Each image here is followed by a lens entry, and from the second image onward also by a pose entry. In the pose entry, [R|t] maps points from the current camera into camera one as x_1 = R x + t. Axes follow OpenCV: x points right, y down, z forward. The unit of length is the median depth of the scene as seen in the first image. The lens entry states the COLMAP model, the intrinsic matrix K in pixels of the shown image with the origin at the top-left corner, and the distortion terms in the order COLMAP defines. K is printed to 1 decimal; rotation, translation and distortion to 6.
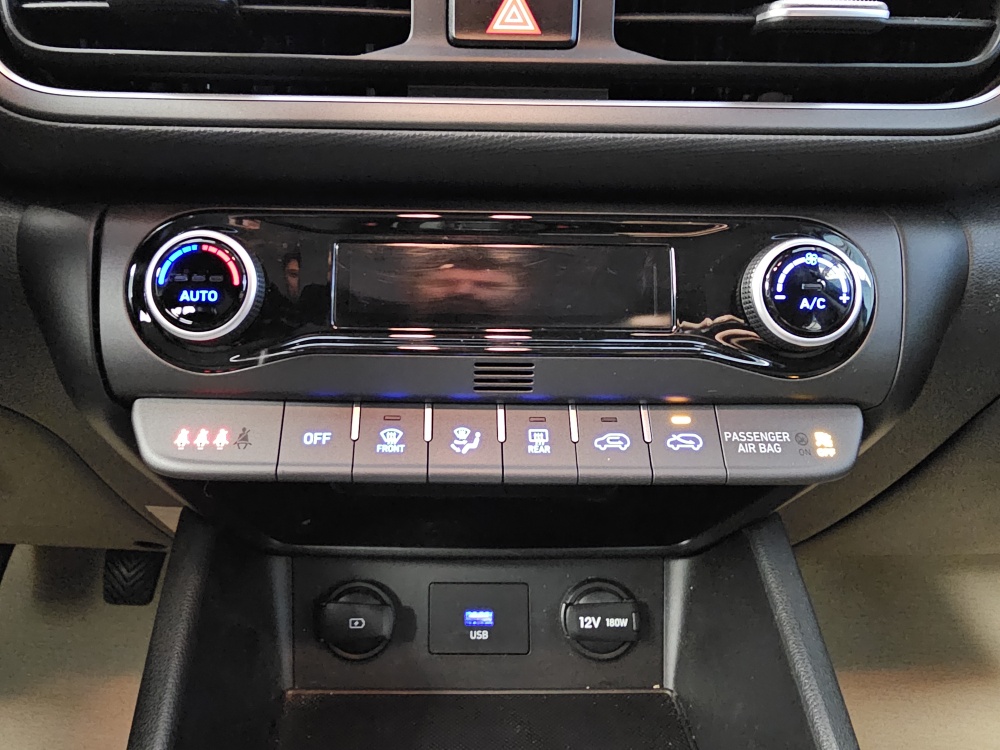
lens RADIAL K [[663.0, 0, 450.4], [0, 663.0, 348.0], [0, 0, 1]] dist [0.016511, 0.002357]
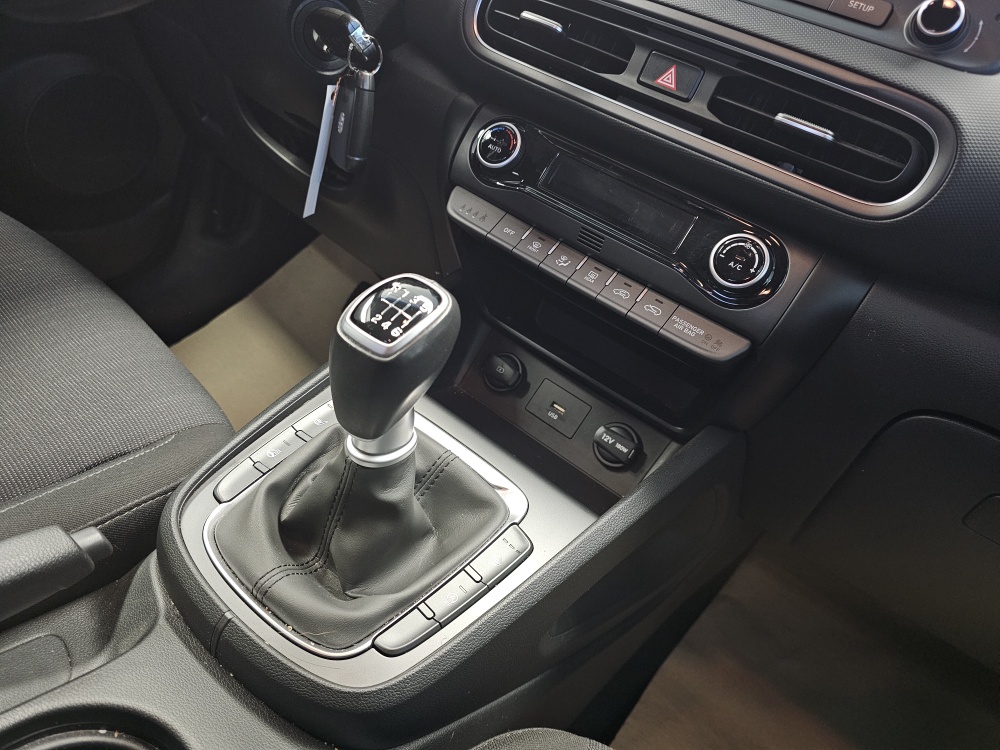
lens RADIAL K [[670.7, 0, 498.8], [0, 670.7, 369.1], [0, 0, 1]] dist [0.087600, -0.086707]
pose [[0.768875, 0.491917, -0.408472, 0.913055], [-0.480682, 0.865958, 0.138063, 0.239595], [0.421635, 0.090192, 0.902269, -0.995616]]
